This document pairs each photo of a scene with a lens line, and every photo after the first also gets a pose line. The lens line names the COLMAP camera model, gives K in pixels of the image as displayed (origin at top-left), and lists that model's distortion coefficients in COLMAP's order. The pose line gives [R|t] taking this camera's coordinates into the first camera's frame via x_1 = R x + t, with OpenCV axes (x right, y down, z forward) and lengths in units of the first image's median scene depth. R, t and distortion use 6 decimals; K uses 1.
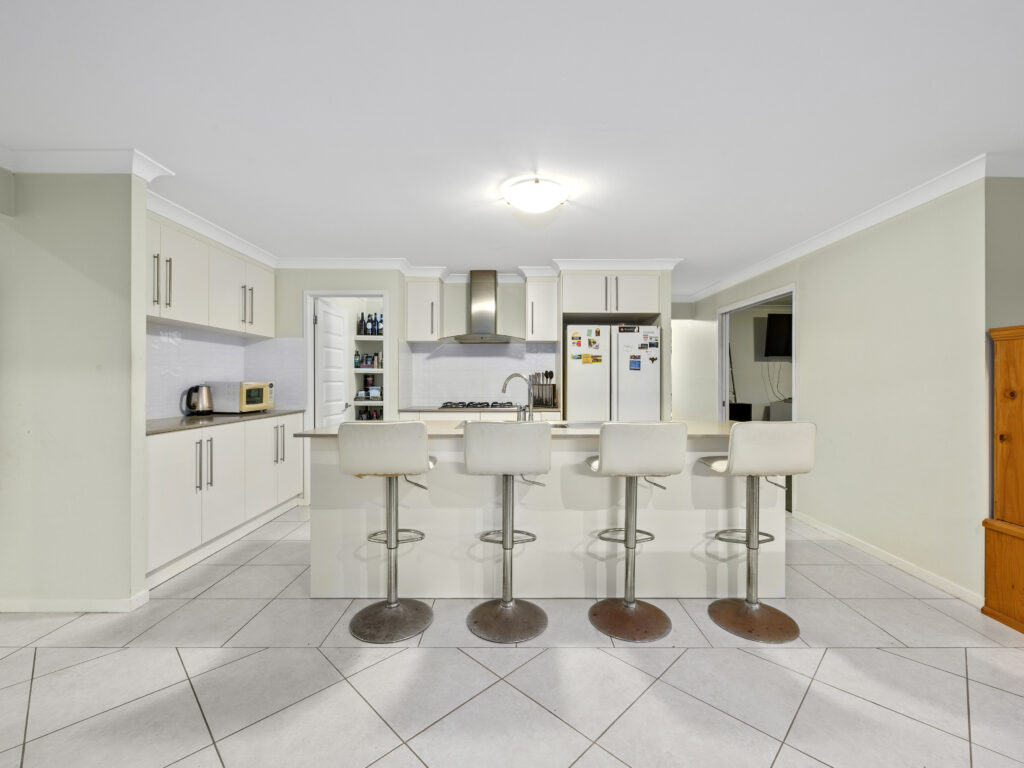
lens RADIAL K [[442.5, 0, 512.0], [0, 442.5, 384.0], [0, 0, 1]] dist [0.001630, -0.000028]
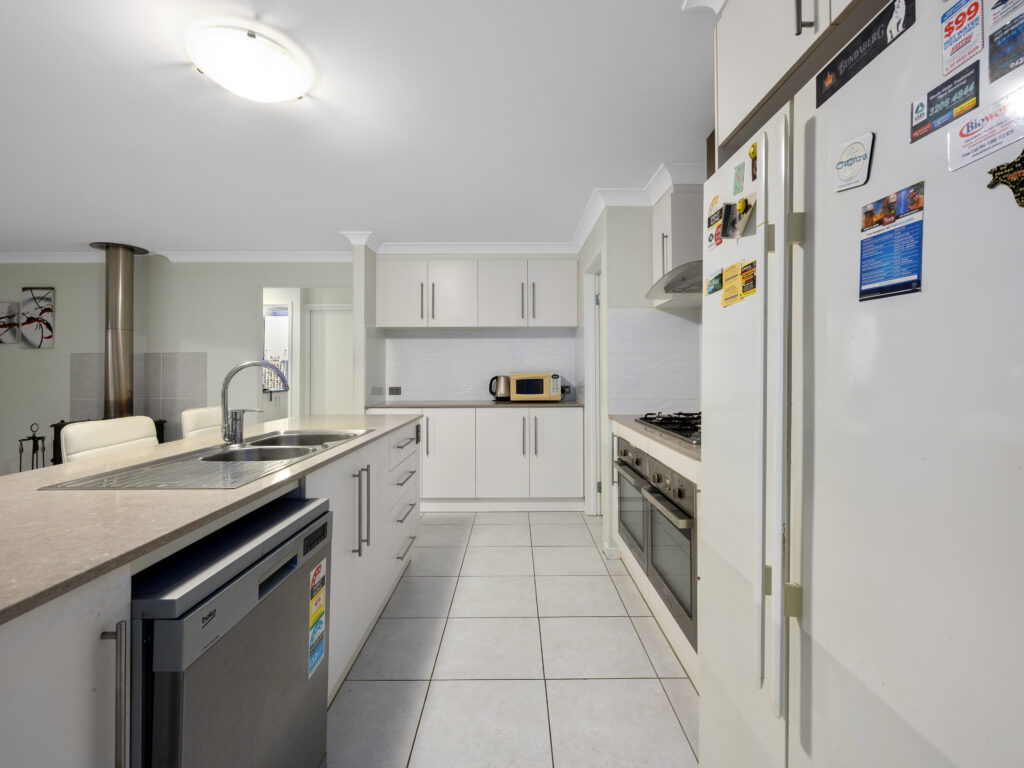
lens RADIAL K [[445.3, 0, 519.2], [0, 445.3, 365.4], [0, 0, 1]] dist [0.000631, 0.000096]
pose [[0.011651, -0.014411, -0.999828, 0.424318], [-0.001821, 0.999894, -0.014434, -0.005761], [0.999930, 0.001989, 0.011624, 0.874681]]
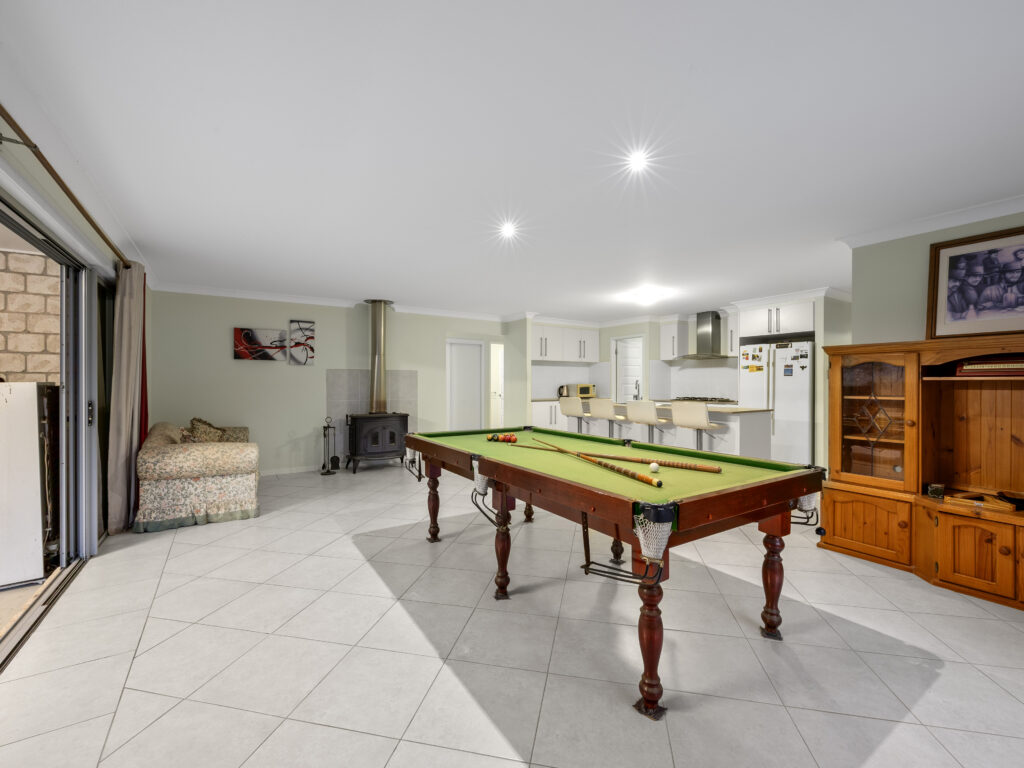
lens RADIAL K [[442.5, 0, 512.0], [0, 442.5, 384.0], [0, 0, 1]] dist [0.001630, -0.000028]
pose [[0.552563, 0.000032, -0.833471, 0.941081], [-0.006302, 0.999972, -0.004140, 0.005306], [0.833448, 0.007540, 0.552547, -0.455558]]
